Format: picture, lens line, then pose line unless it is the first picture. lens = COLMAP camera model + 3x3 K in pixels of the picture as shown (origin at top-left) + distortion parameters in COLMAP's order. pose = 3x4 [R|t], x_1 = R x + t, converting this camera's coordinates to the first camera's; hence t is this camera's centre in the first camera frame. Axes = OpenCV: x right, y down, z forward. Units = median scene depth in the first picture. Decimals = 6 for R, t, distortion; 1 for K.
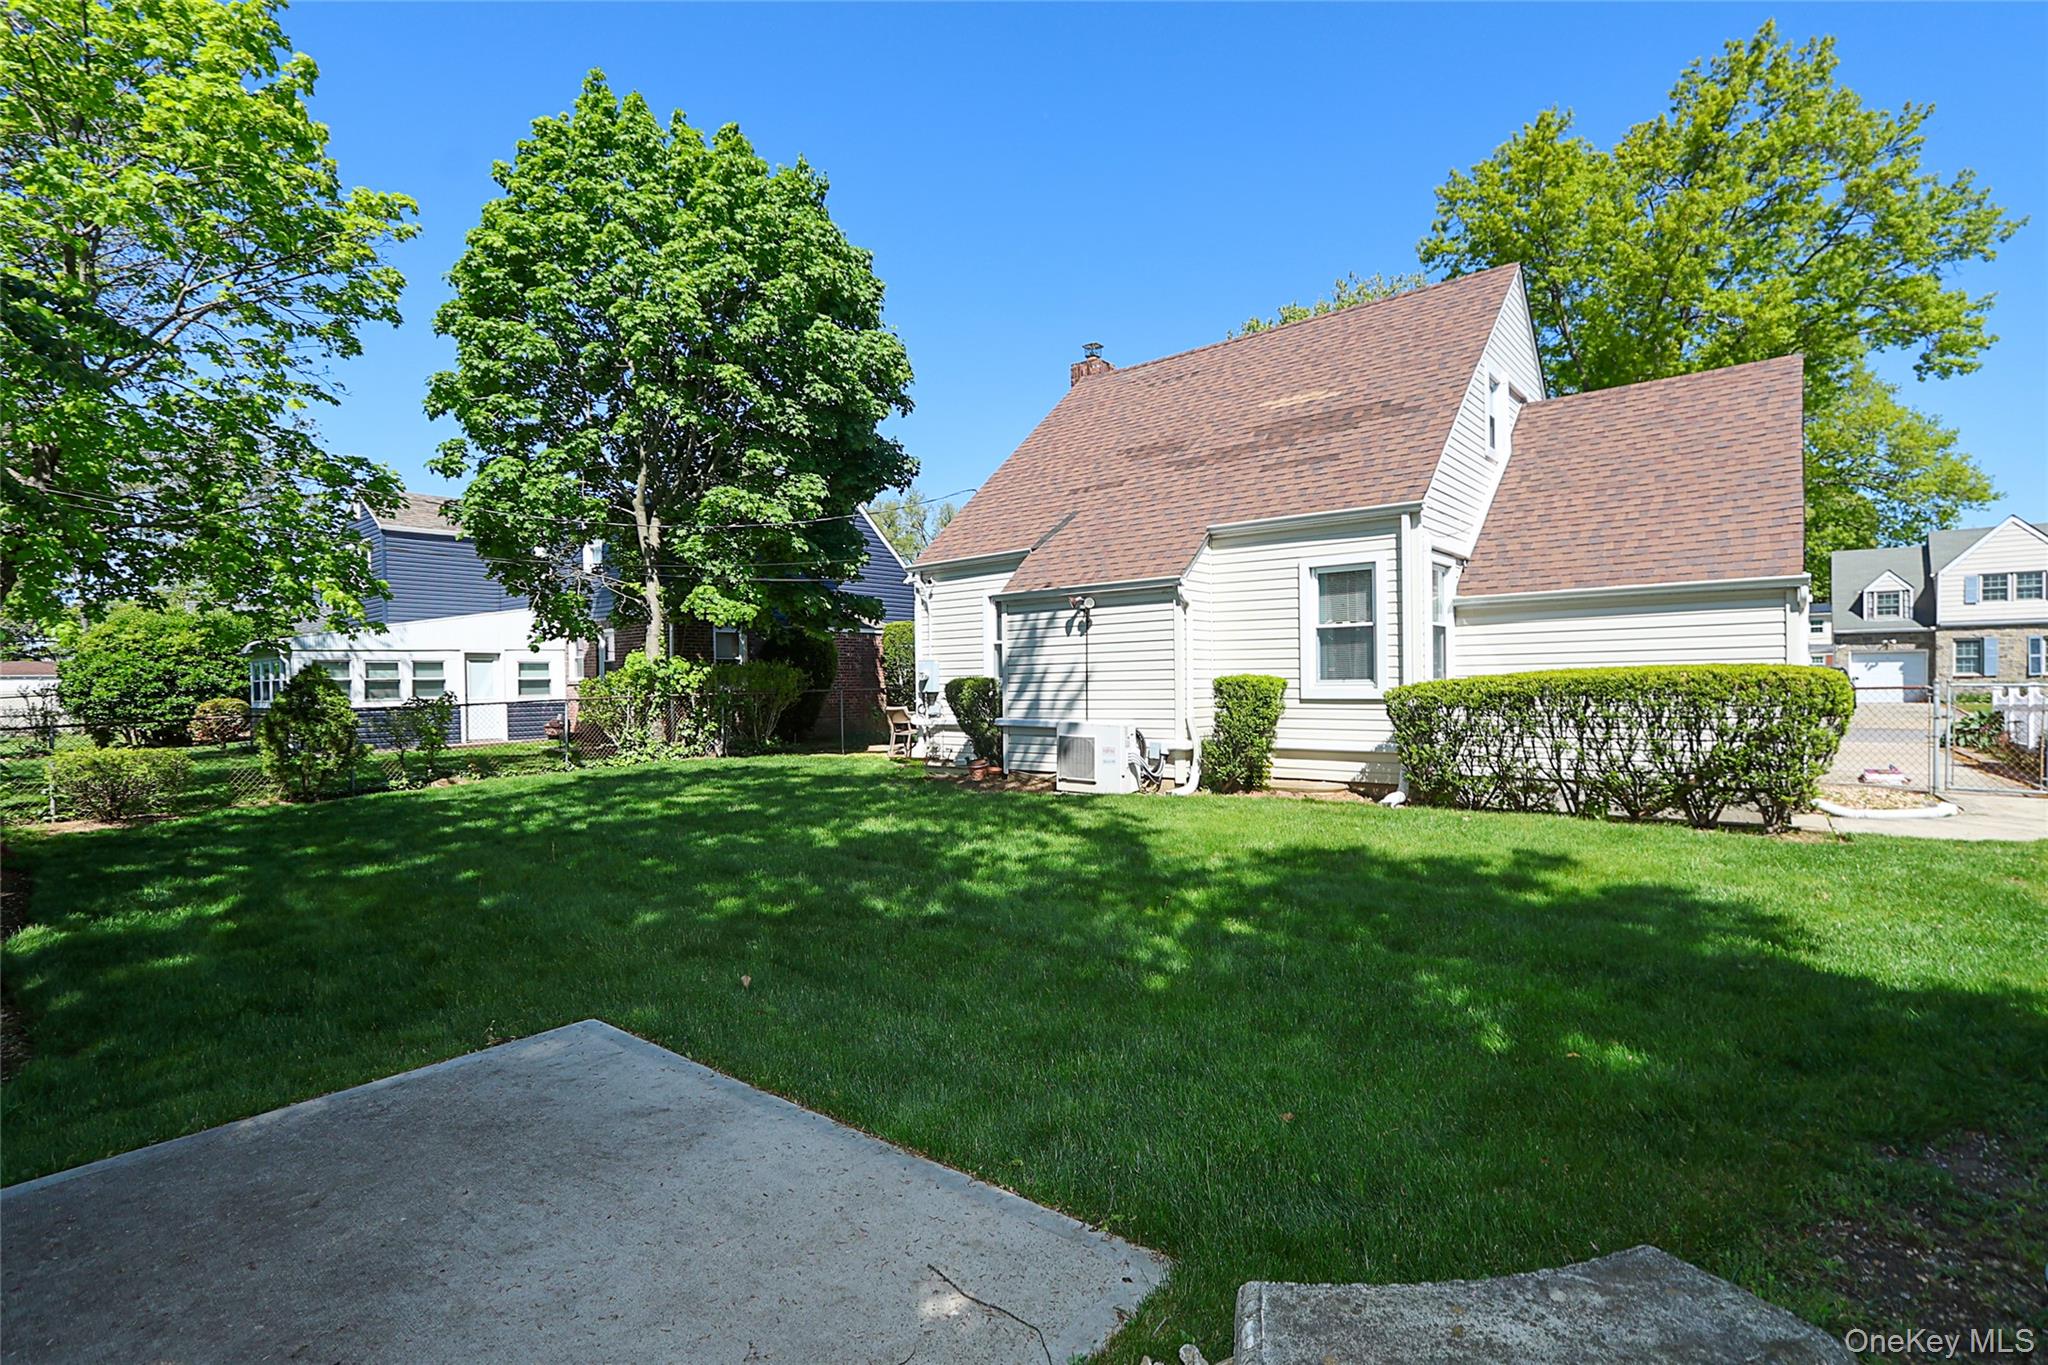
lens RADIAL K [[955.7, 0, 1032.8], [0, 955.7, 691.8], [0, 0, 1]] dist [-0.022251, 0.000010]
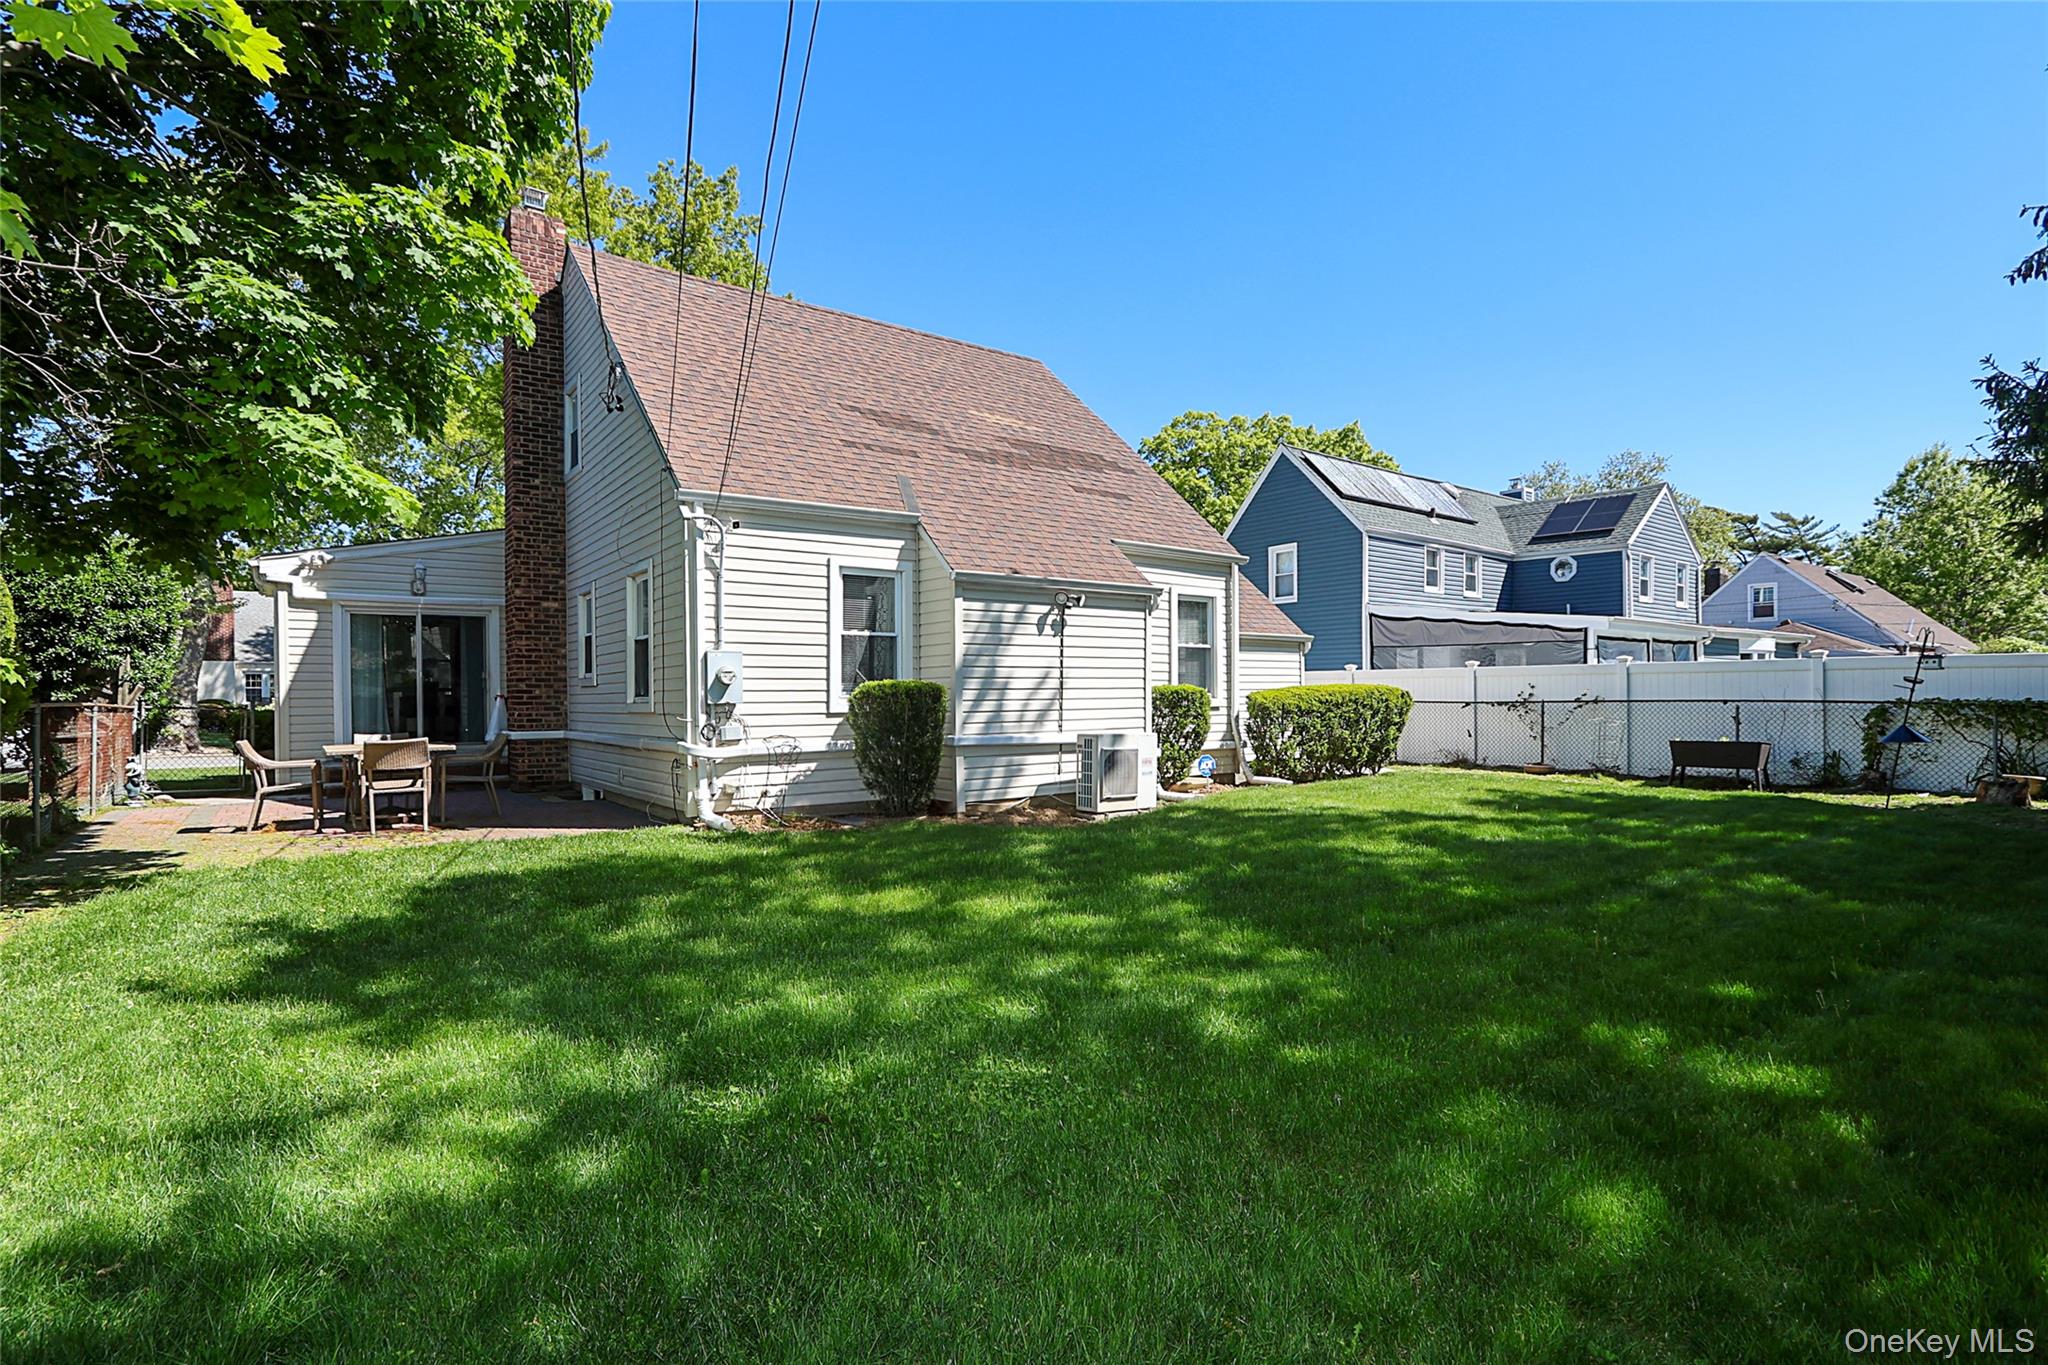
lens RADIAL K [[955.7, 0, 1032.8], [0, 955.7, 691.8], [0, 0, 1]] dist [-0.022251, 0.000010]
pose [[0.242736, 0.014593, 0.969983, -0.775403], [0.010048, 0.999795, -0.017556, 0.006750], [-0.970040, 0.014008, 0.242540, 0.785712]]
